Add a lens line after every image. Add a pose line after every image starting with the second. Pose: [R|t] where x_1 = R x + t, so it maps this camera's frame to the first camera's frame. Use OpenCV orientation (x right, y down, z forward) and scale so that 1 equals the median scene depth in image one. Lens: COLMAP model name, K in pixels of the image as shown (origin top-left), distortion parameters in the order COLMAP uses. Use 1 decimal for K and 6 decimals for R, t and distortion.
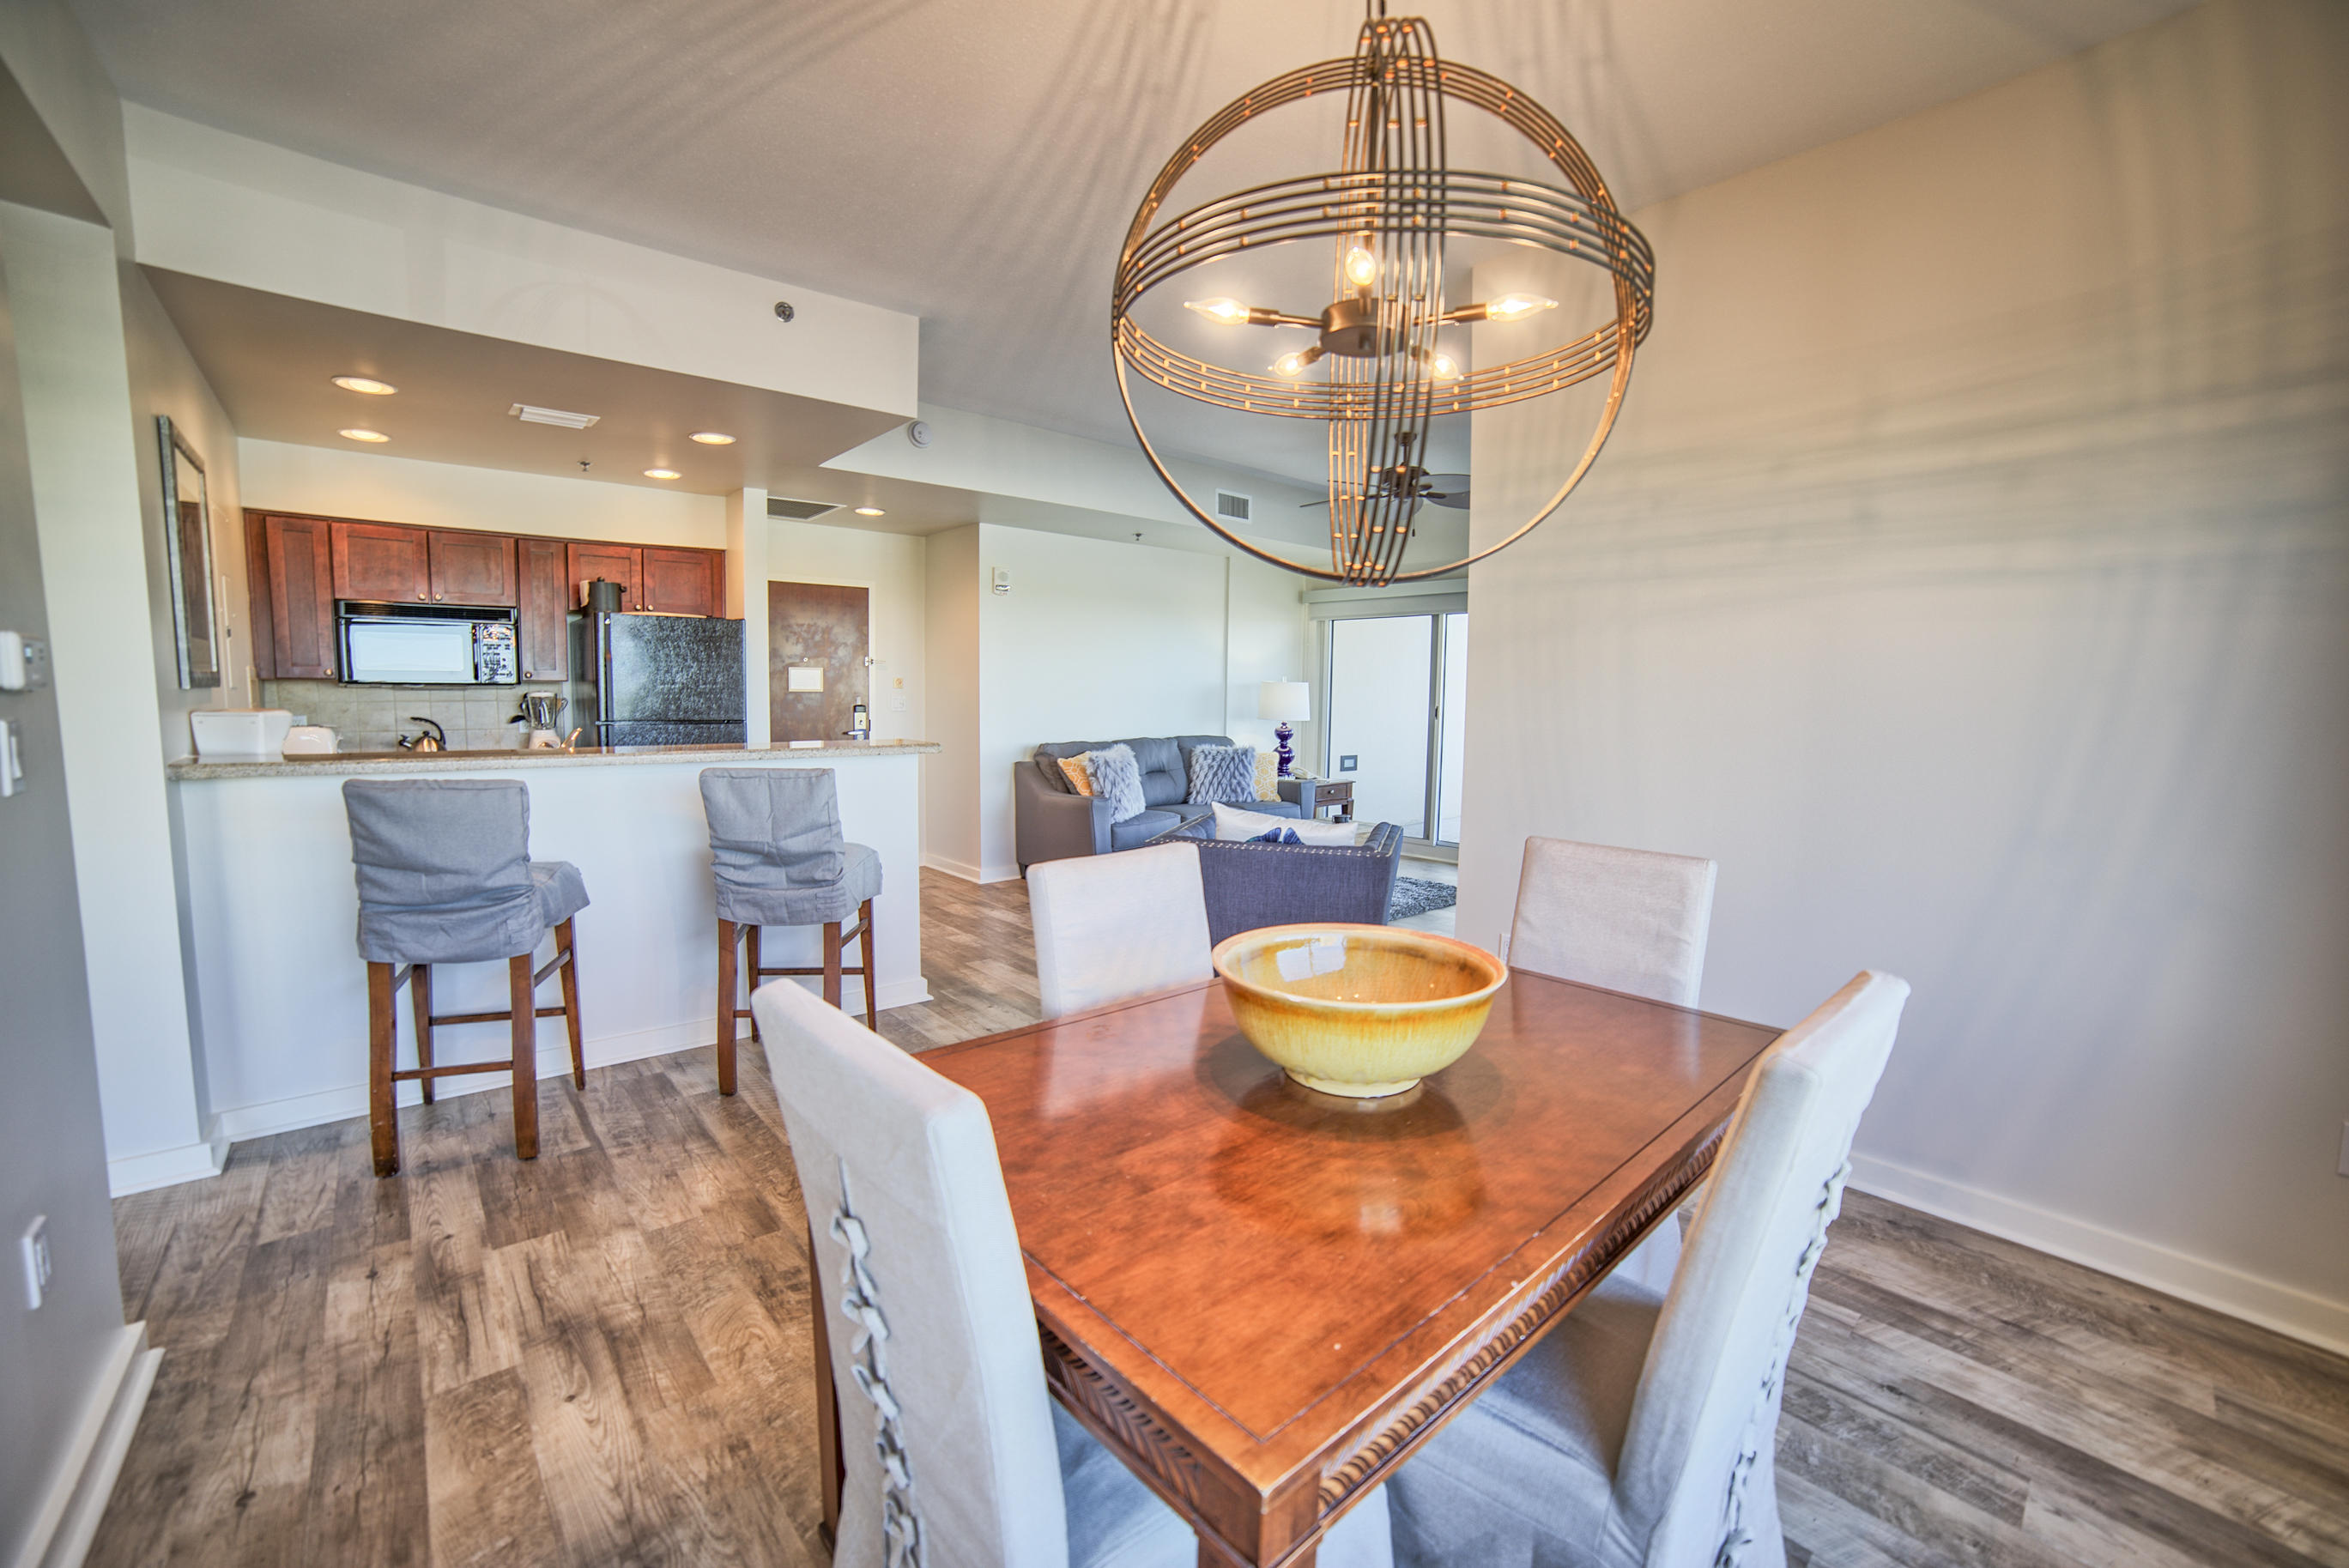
lens RADIAL K [[956.9, 0, 1174.5], [0, 956.9, 784.0], [0, 0, 1]] dist [-0.091346, 0.030806]
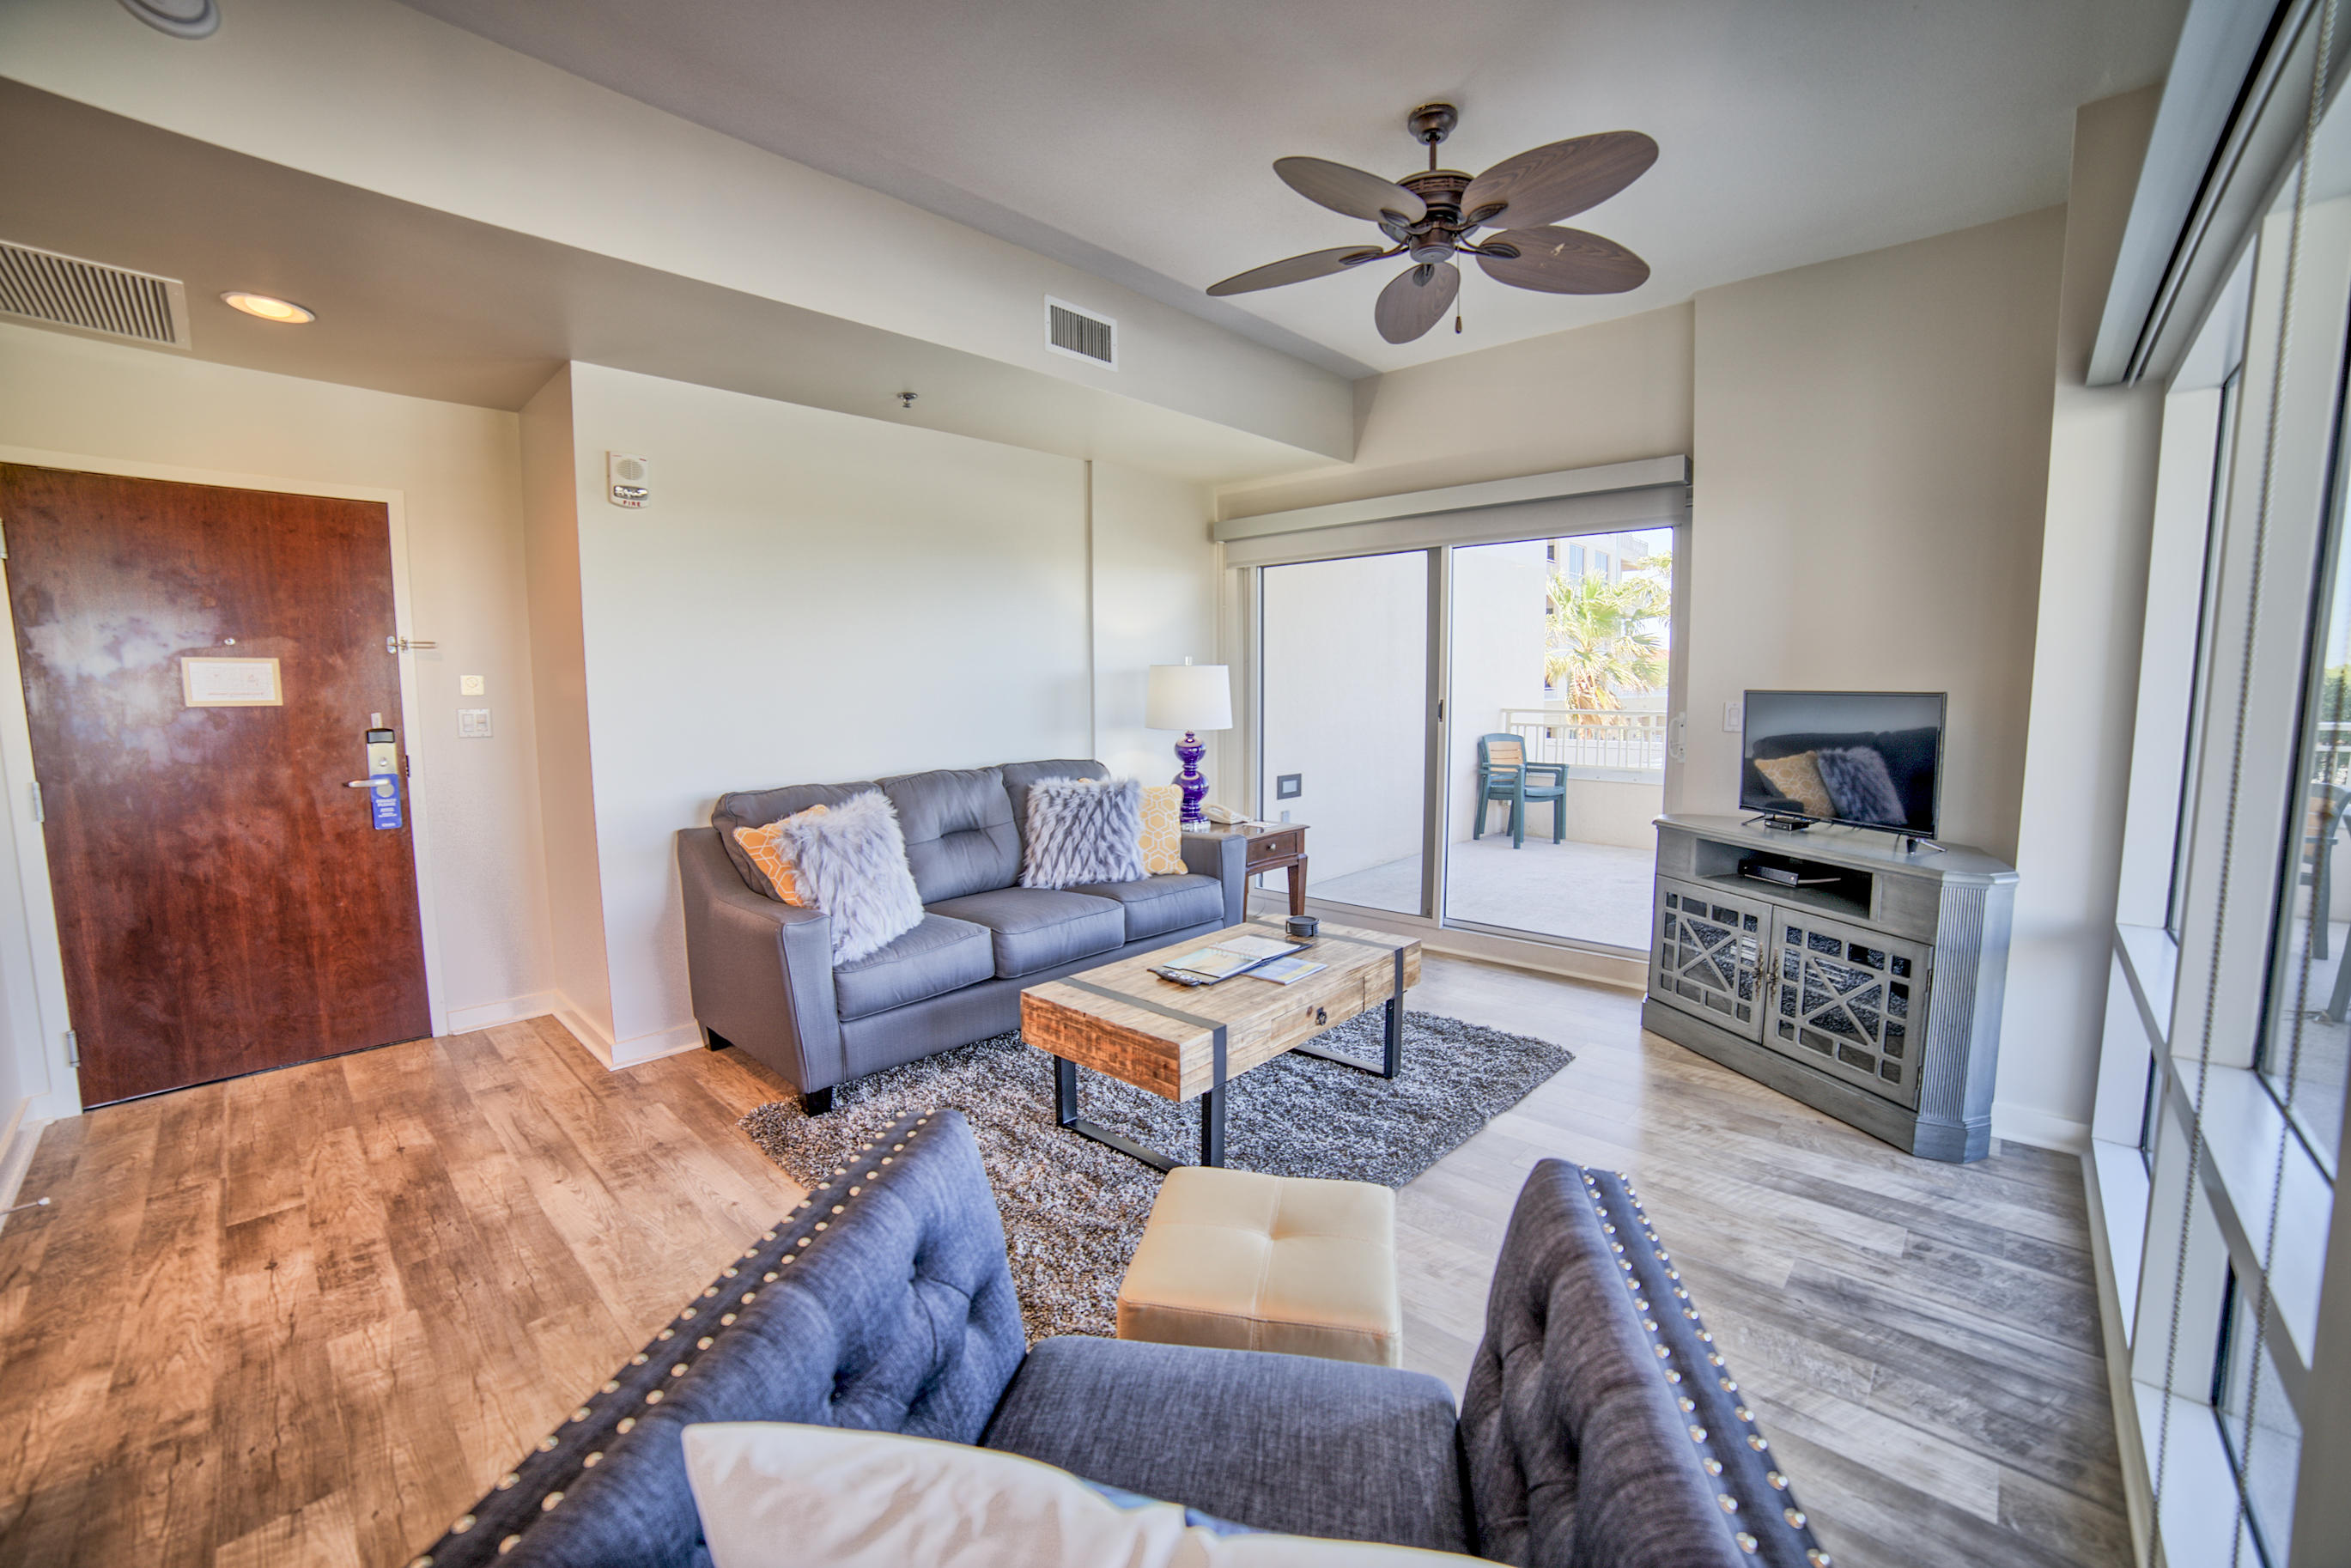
lens RADIAL K [[967.5, 0, 1182.7], [0, 967.5, 775.0], [0, 0, 1]] dist [-0.073166, 0.000167]
pose [[0.994773, -0.030302, 0.097513, 0.053803], [0.030446, 0.999536, 0.000008, -0.040989], [-0.097468, 0.002961, 0.995234, 0.422529]]
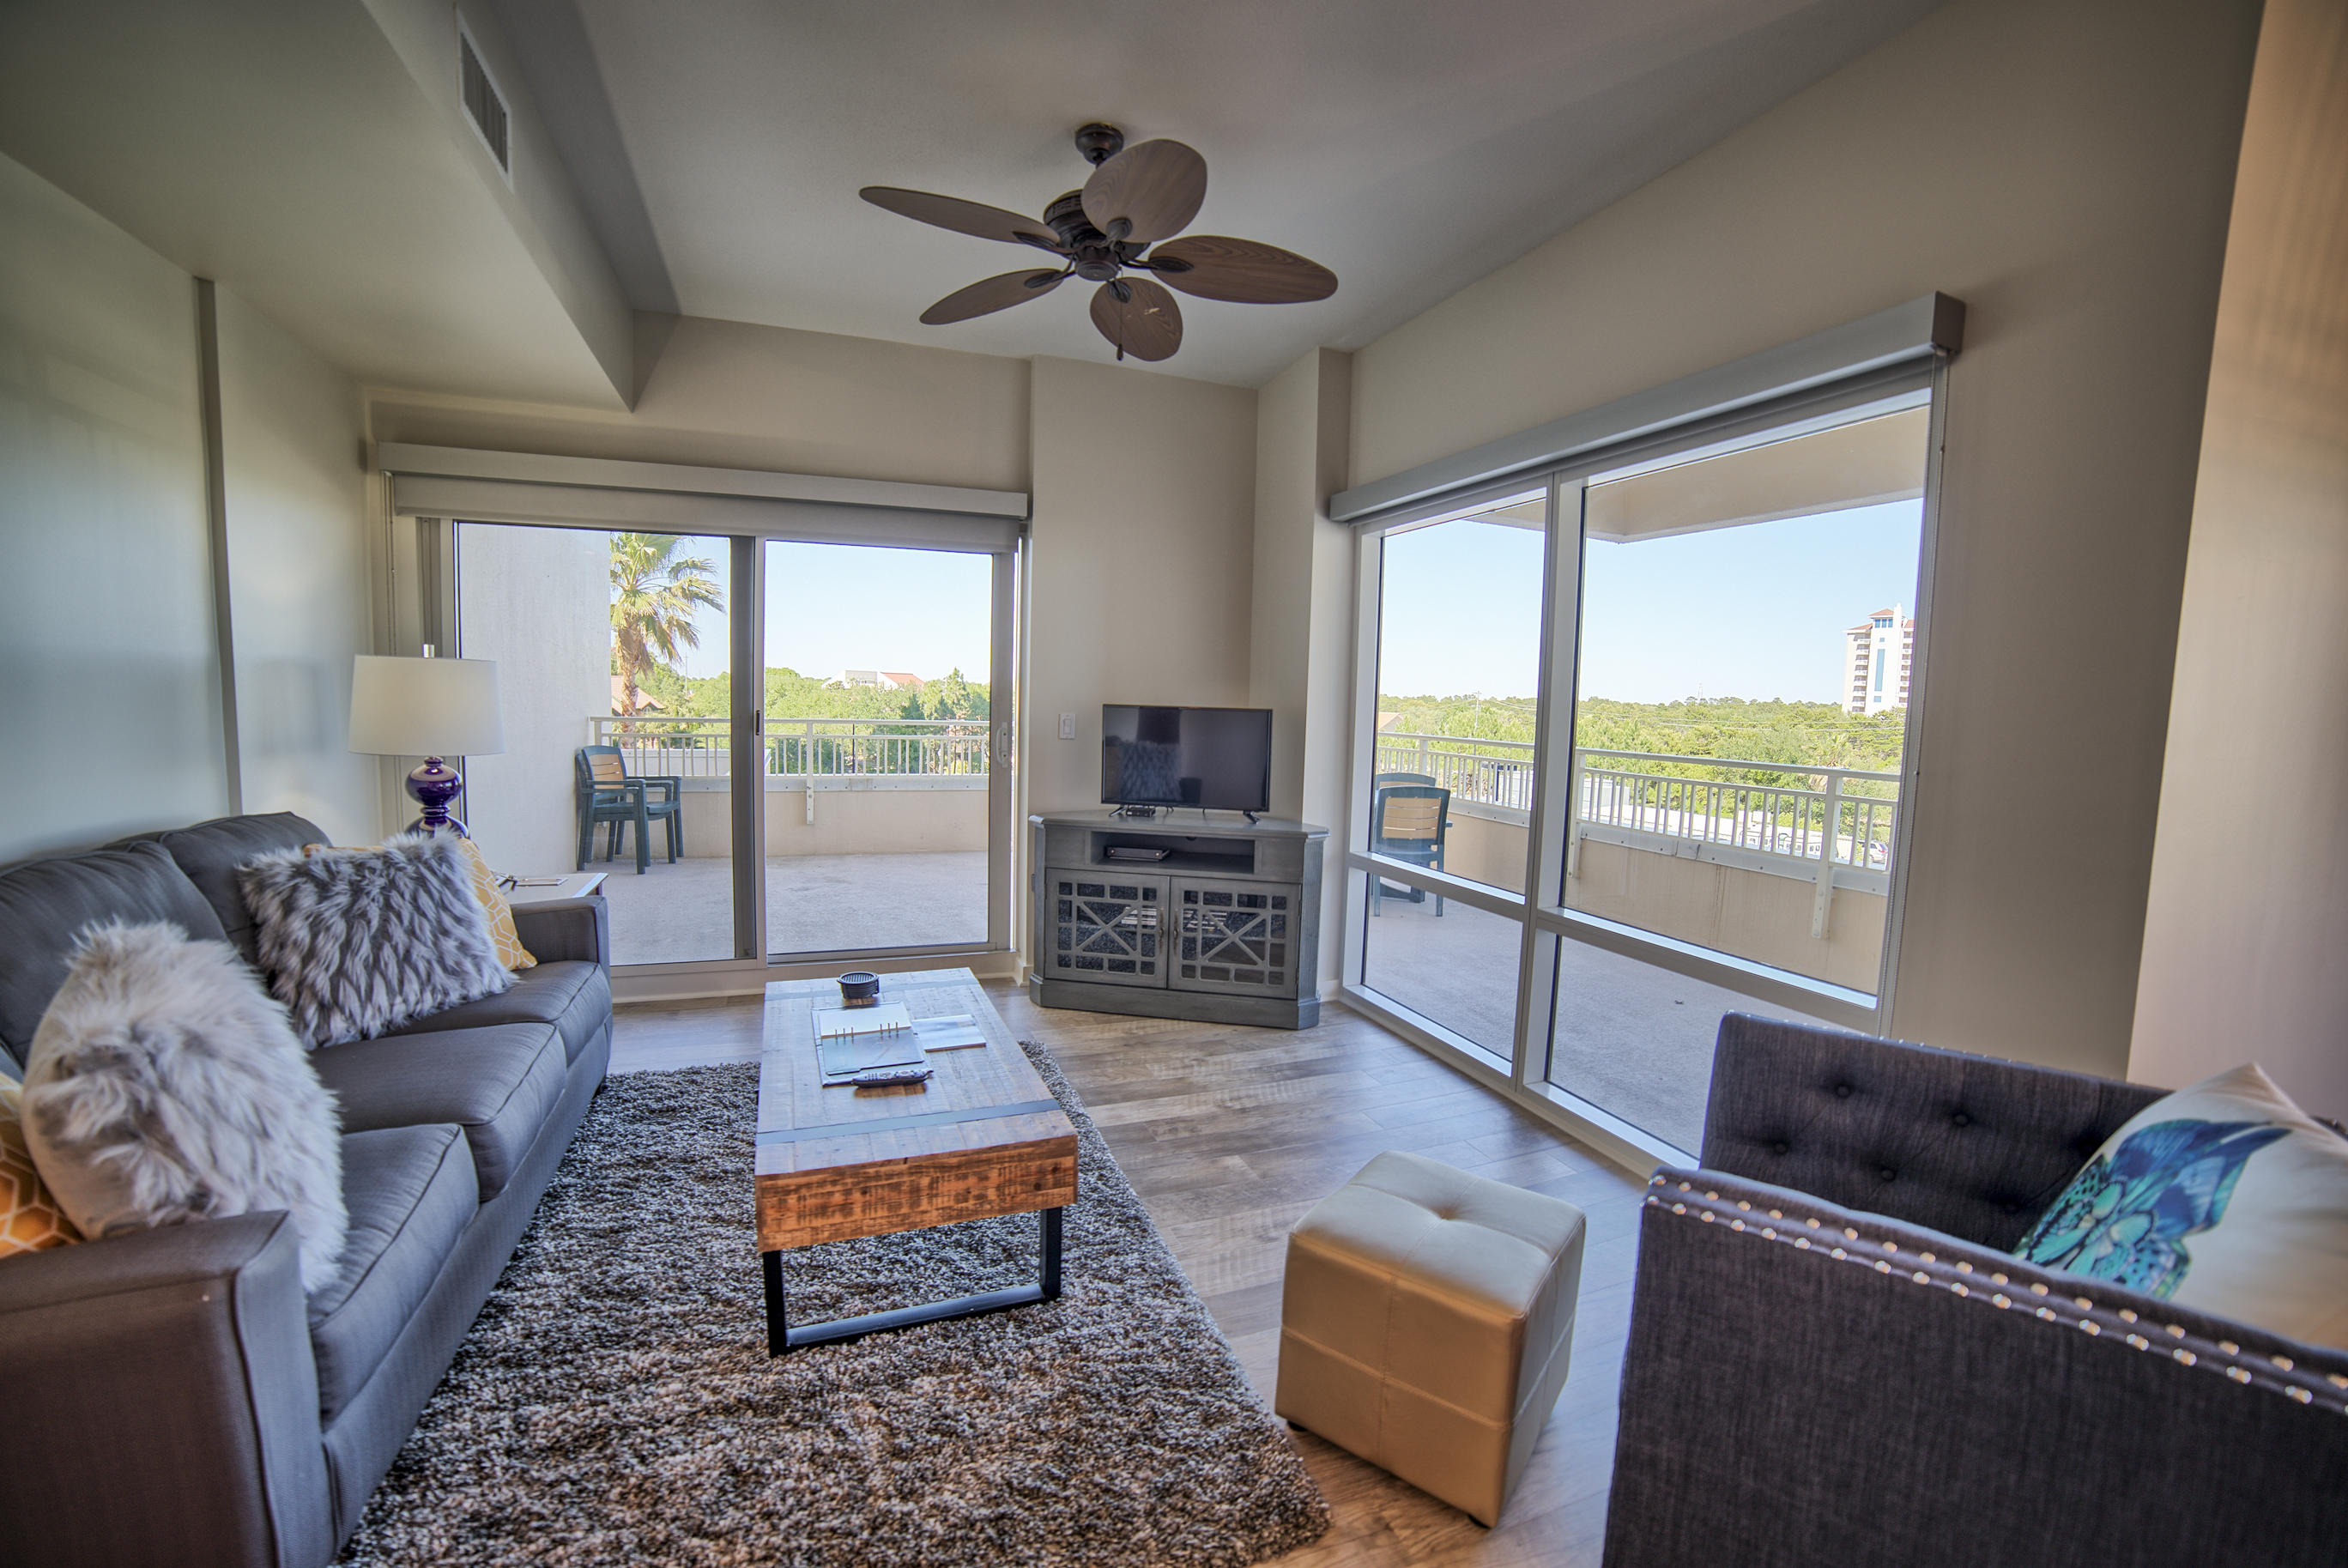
lens RADIAL K [[959.7, 0, 1182.7], [0, 959.7, 772.4], [0, 0, 1]] dist [-0.108285, 0.039513]
pose [[0.343464, -0.077605, 0.935954, -0.143468], [0.068857, 0.995979, 0.057313, -0.063688], [-0.936638, 0.044762, 0.347427, 0.618191]]
